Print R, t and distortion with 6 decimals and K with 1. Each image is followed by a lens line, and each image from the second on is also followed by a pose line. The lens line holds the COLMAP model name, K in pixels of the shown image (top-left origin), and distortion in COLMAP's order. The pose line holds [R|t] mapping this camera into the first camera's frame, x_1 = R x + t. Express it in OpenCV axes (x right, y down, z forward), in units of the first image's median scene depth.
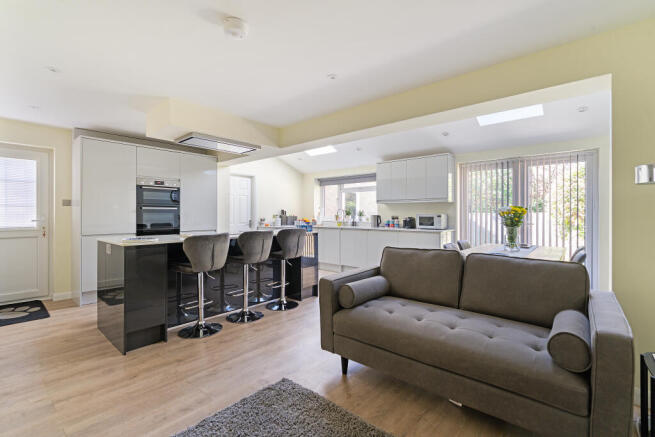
lens RADIAL K [[297.7, 0, 327.6], [0, 297.7, 217.9], [0, 0, 1]] dist [-0.019919, -0.000136]
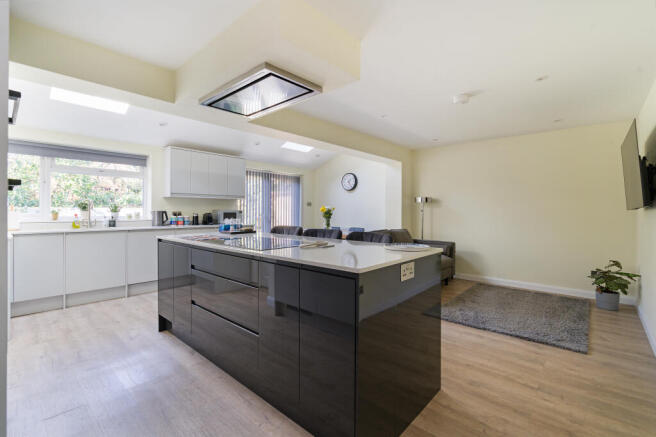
lens RADIAL K [[298.2, 0, 328.1], [0, 298.2, 214.3], [0, 0, 1]] dist [-0.019919, -0.000136]
pose [[0.017457, -0.010874, 0.999788, -0.751735], [0.002785, 0.999938, 0.010827, -0.008853], [-0.999844, 0.002596, 0.017486, 0.647056]]
